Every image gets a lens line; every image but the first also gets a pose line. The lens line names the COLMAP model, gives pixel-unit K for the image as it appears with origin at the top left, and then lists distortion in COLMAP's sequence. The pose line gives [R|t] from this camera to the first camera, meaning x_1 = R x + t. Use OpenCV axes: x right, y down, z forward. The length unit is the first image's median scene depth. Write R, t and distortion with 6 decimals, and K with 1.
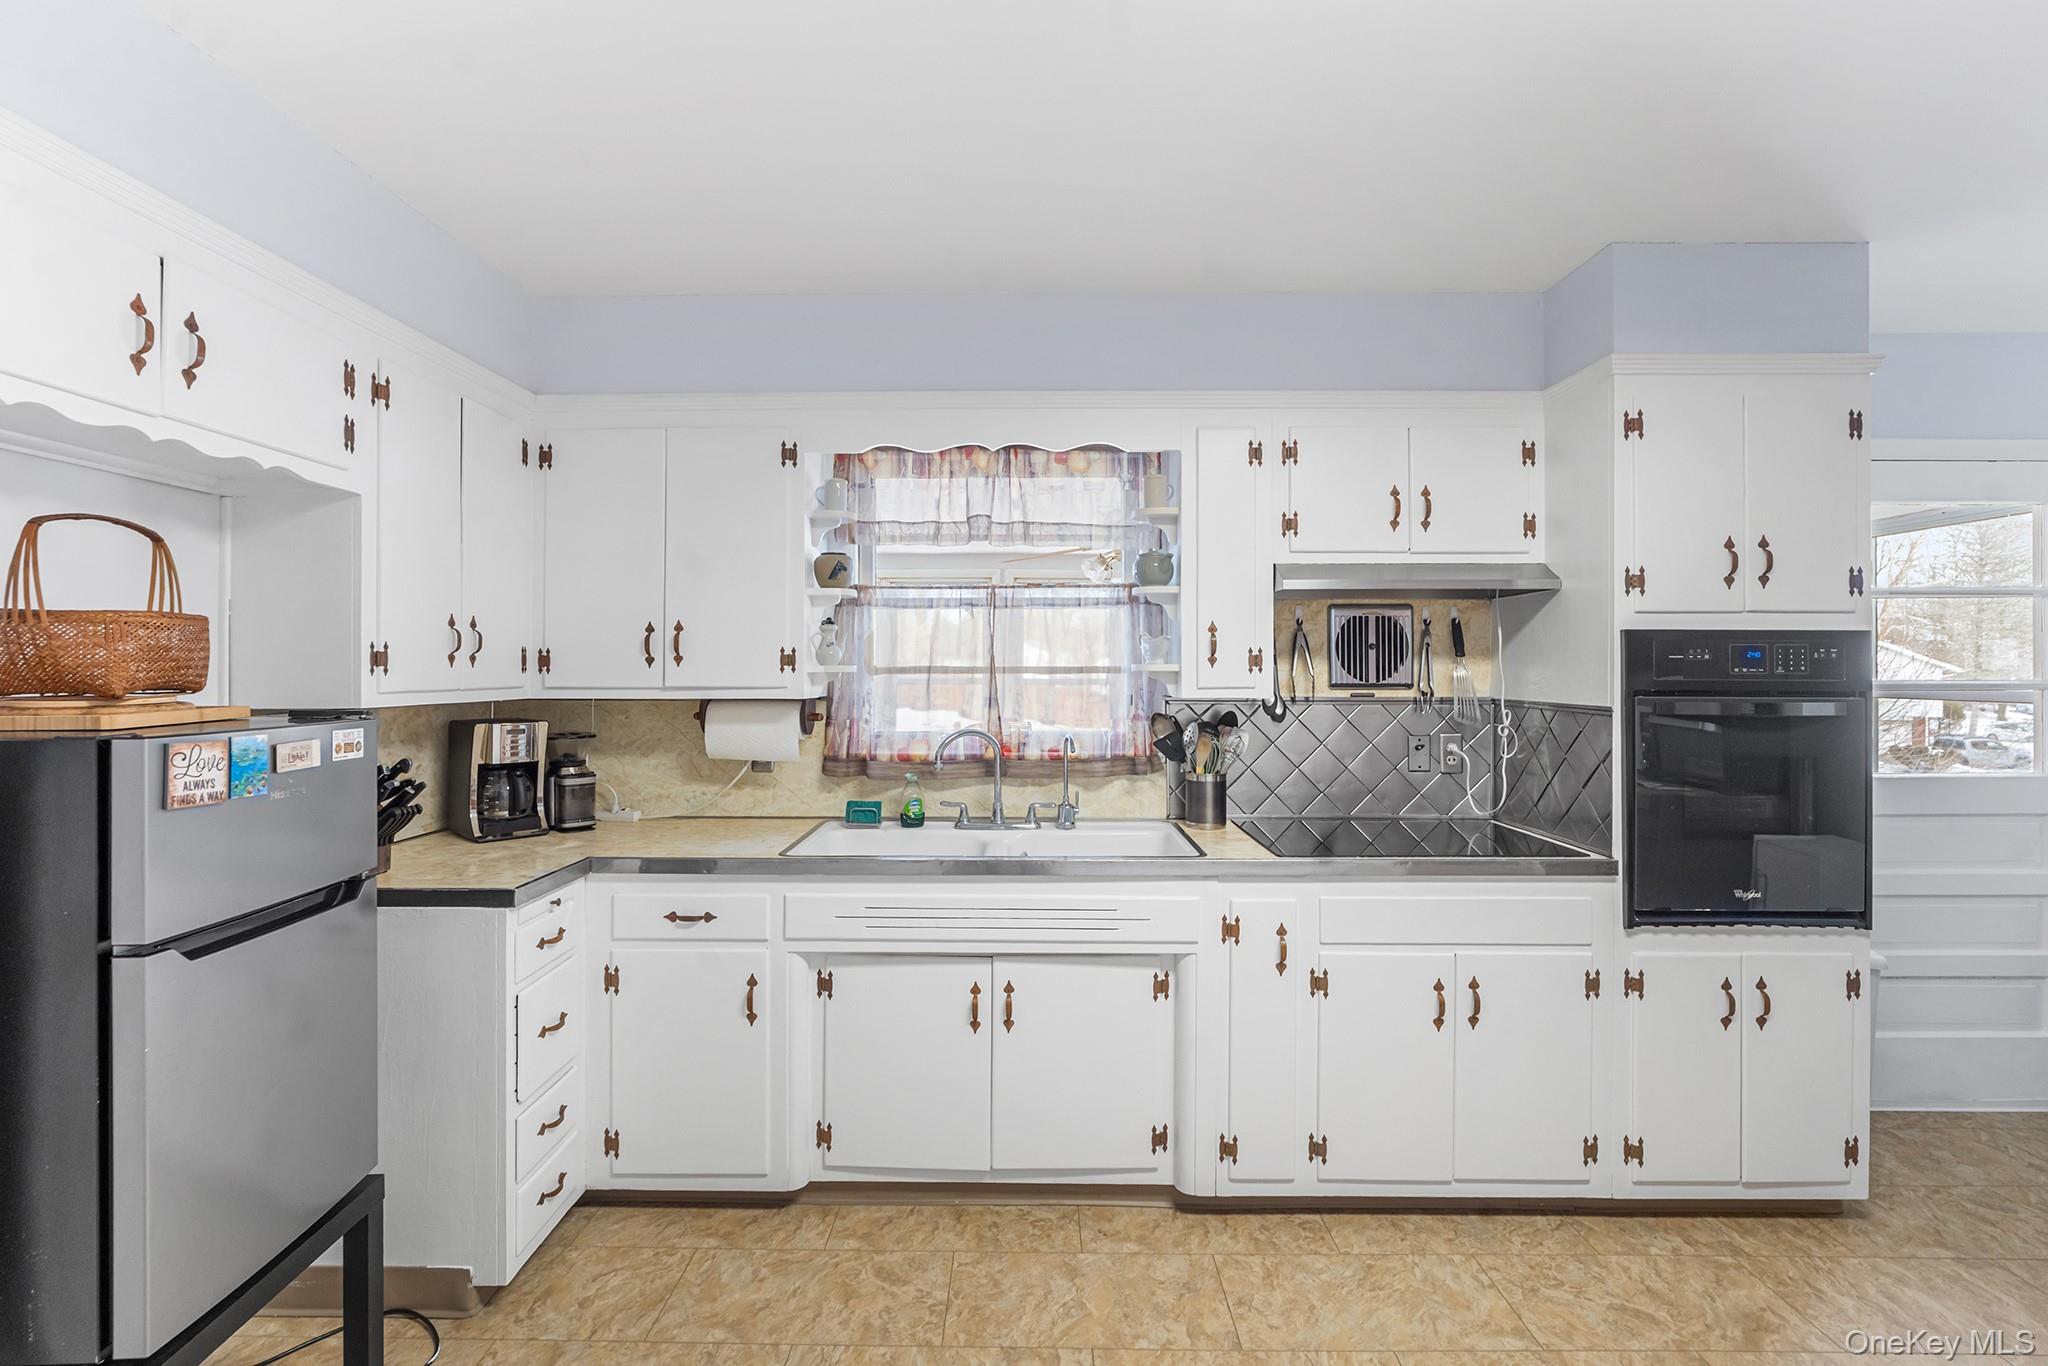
lens RADIAL K [[912.9, 0, 1007.6], [0, 912.9, 661.4], [0, 0, 1]] dist [-0.003417, 0.000414]
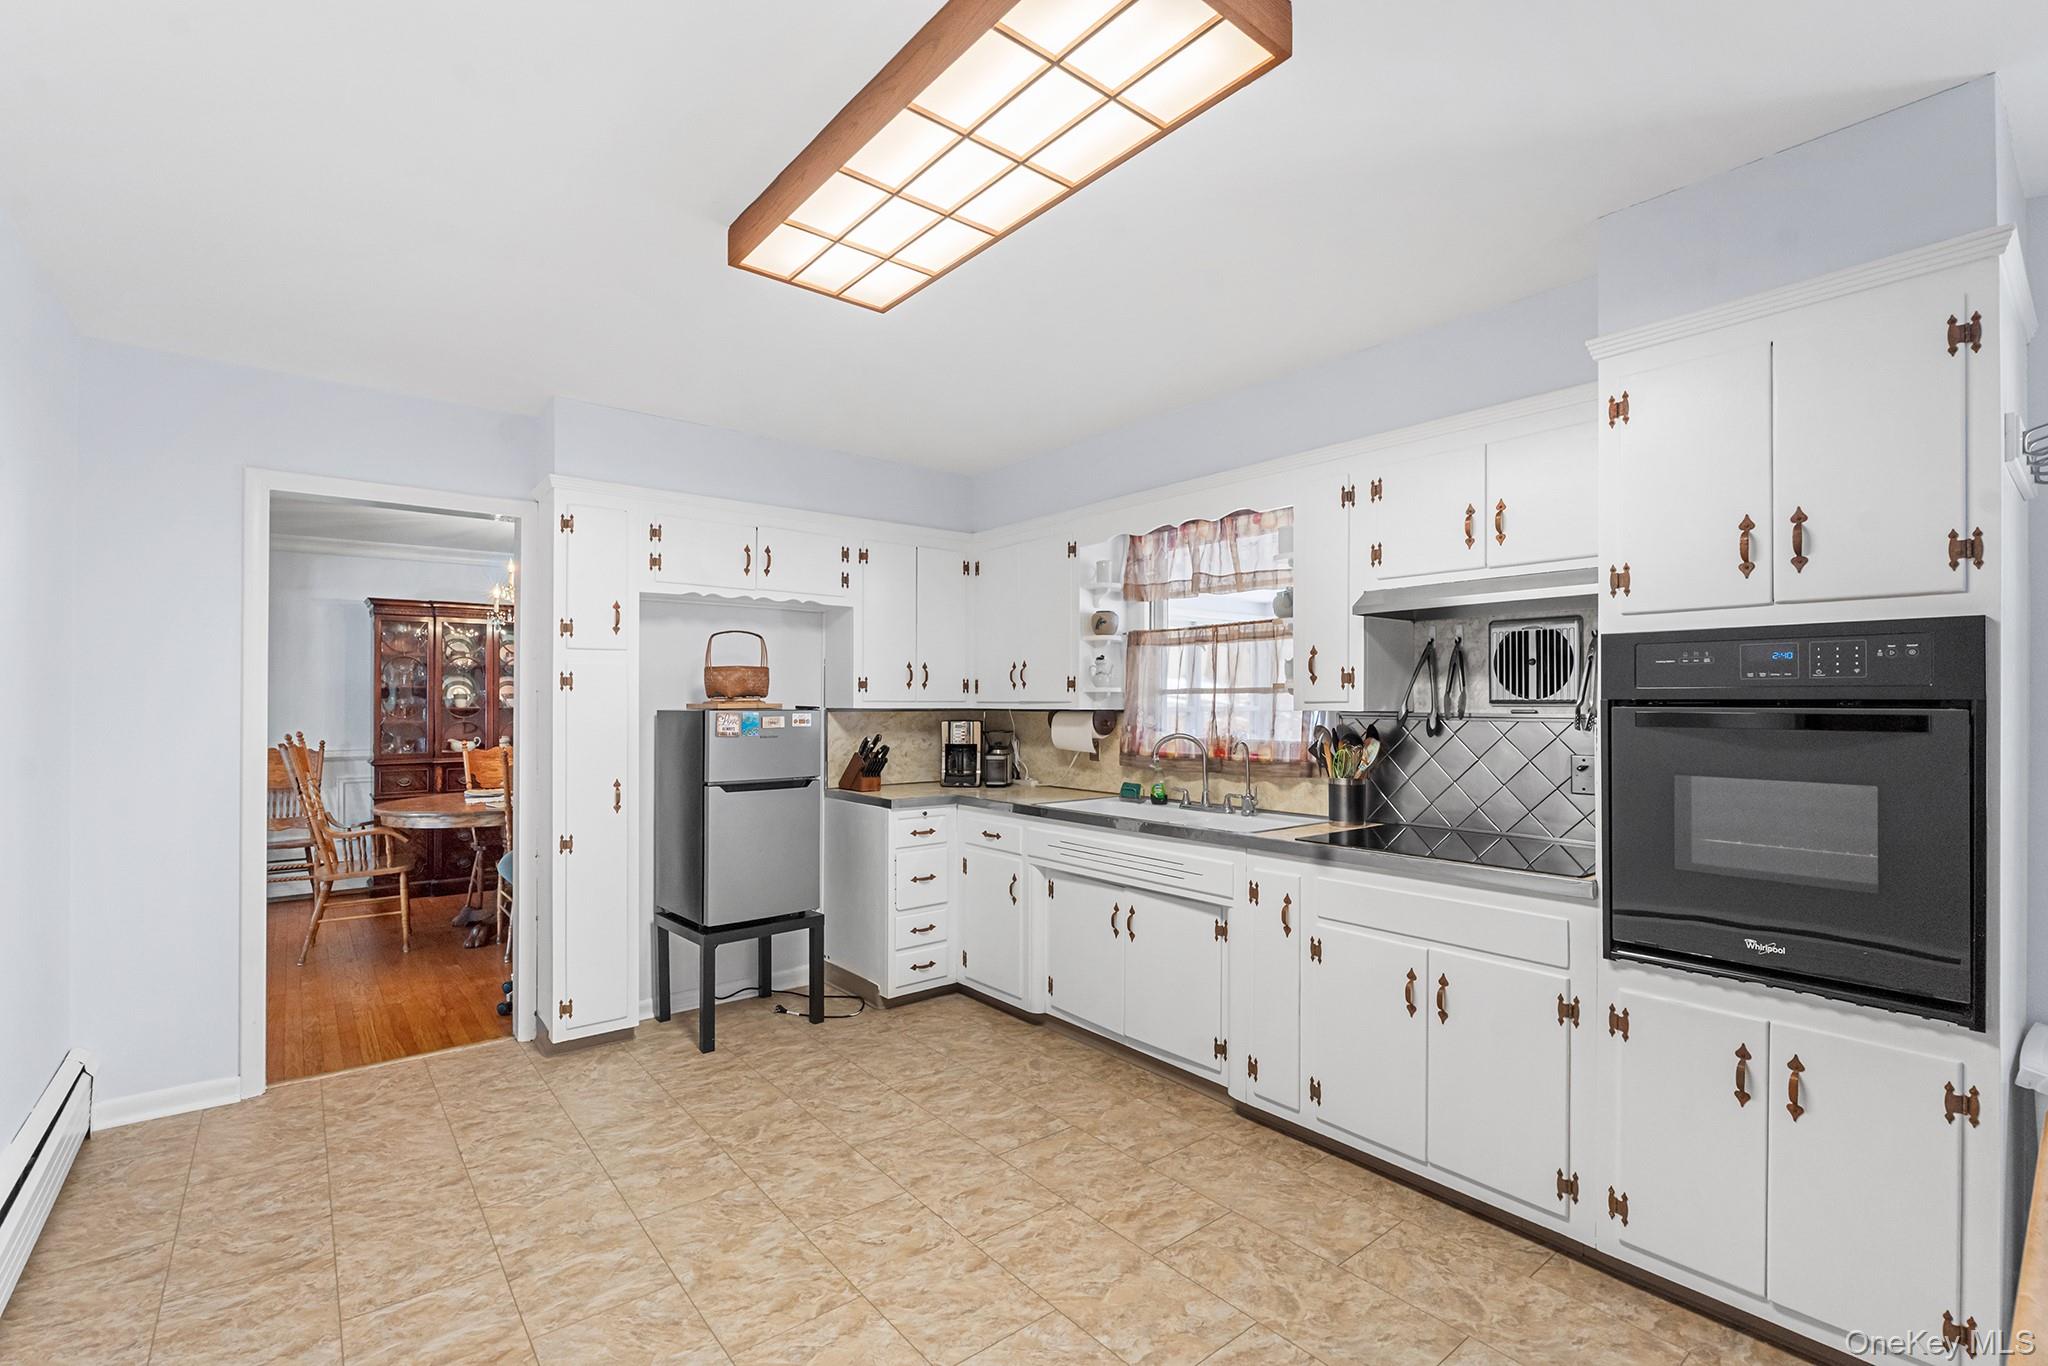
lens RADIAL K [[891.3, 0, 1025.0], [0, 891.3, 695.3], [0, 0, 1]] dist [0.000919, 0.000197]
pose [[0.648117, -0.006538, -0.761512, 0.942113], [0.000567, 0.999967, -0.008103, 0.032360], [0.761540, 0.004820, 0.648100, -0.031098]]
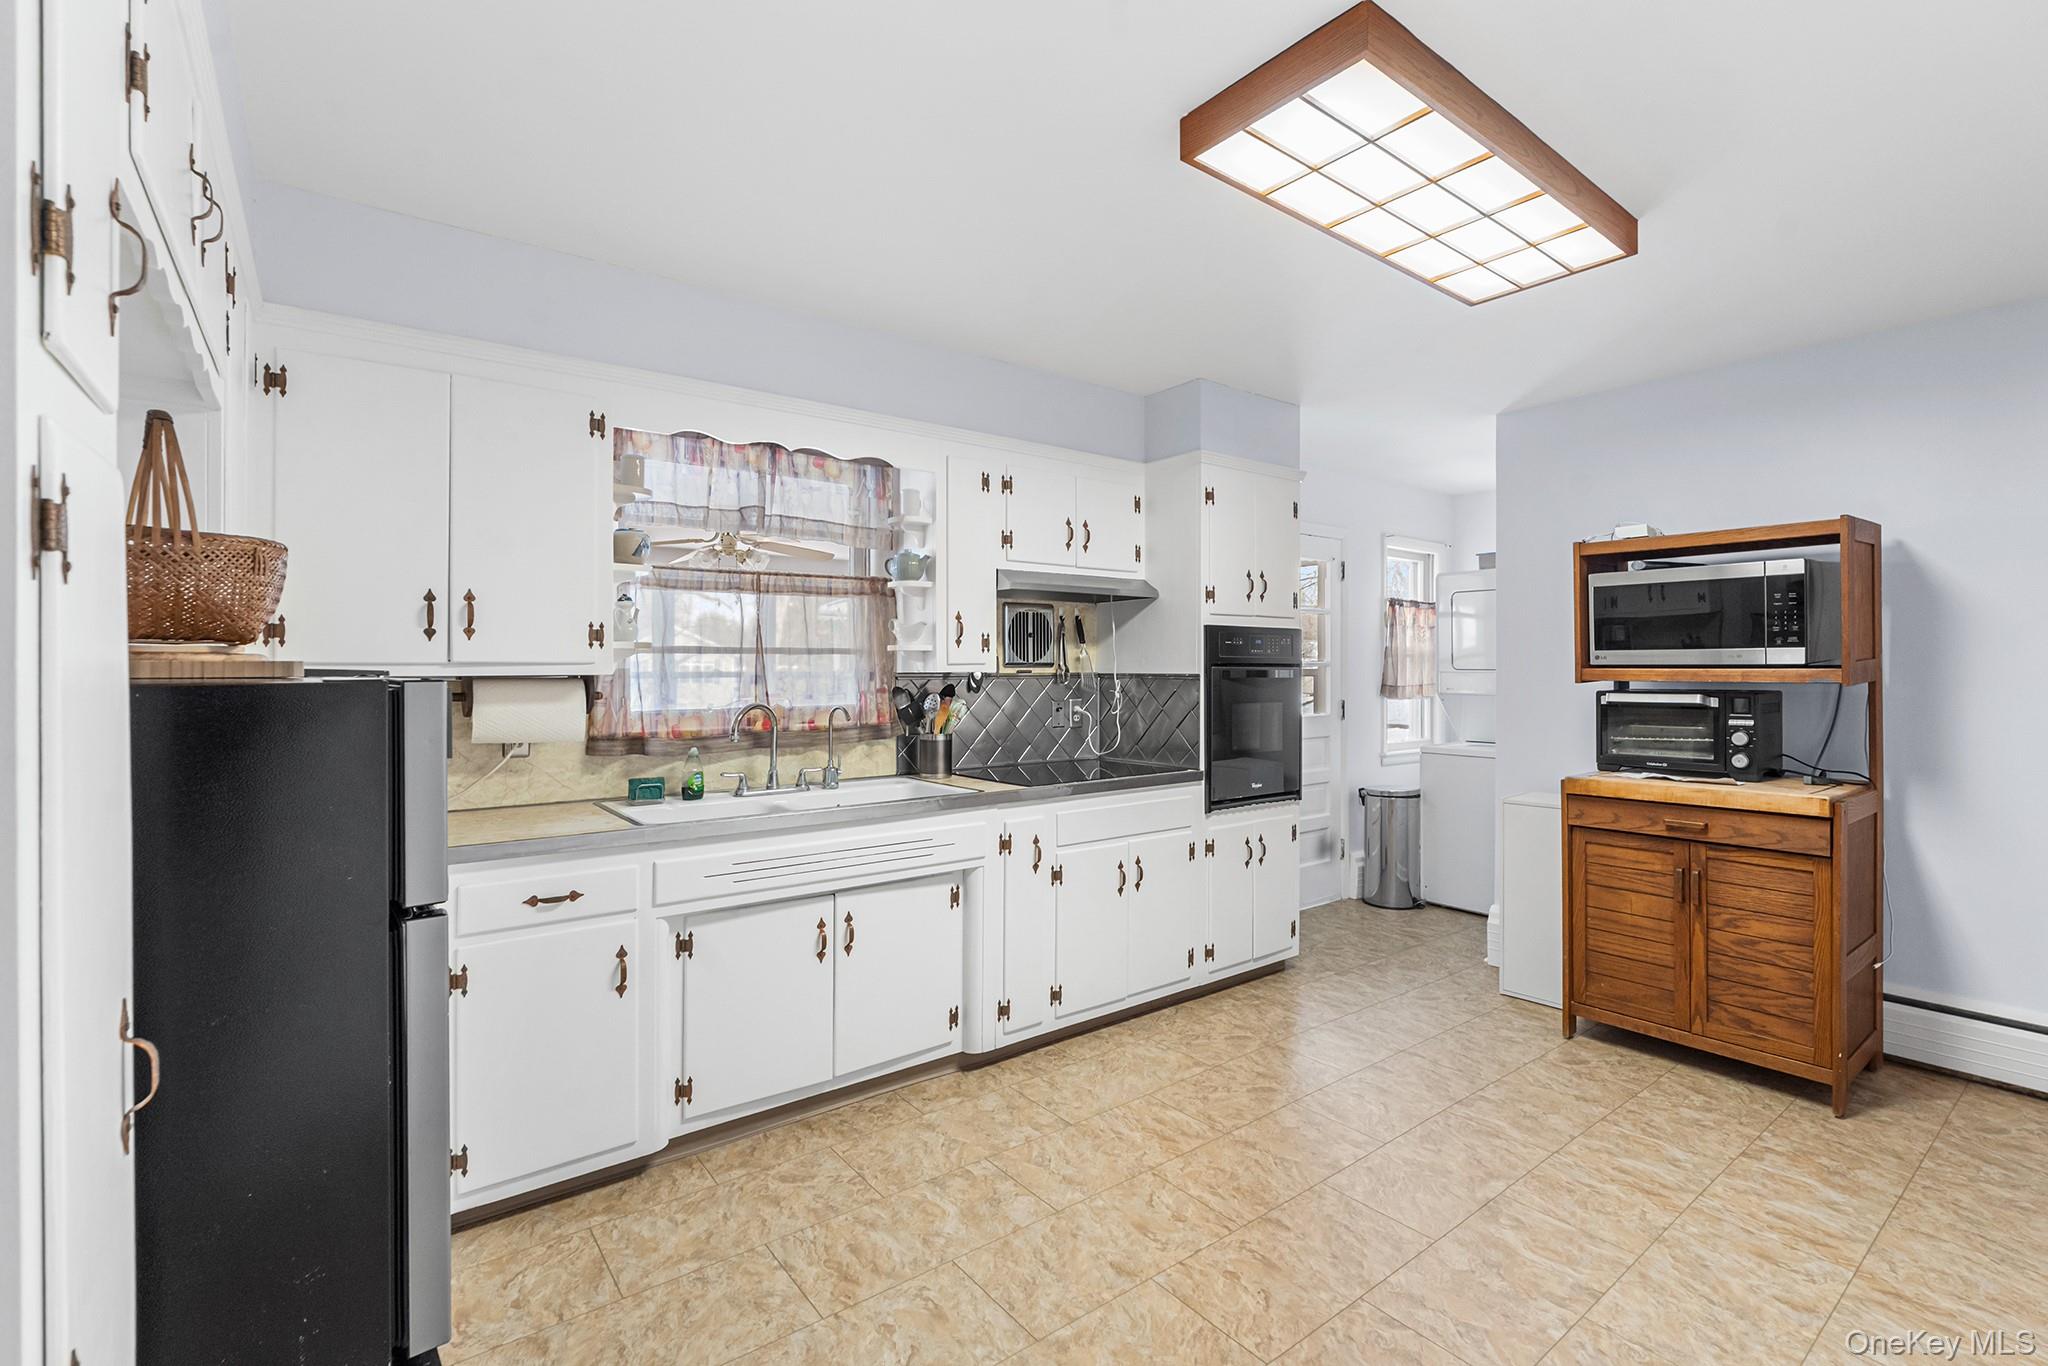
lens RADIAL K [[912.8, 0, 999.1], [0, 912.8, 670.7], [0, 0, 1]] dist [-0.002252, 0.000034]
pose [[0.797598, -0.003122, 0.603181, -0.540855], [0.000016, 0.999987, 0.005155, 0.035066], [-0.603189, -0.004102, 0.797587, -0.045910]]
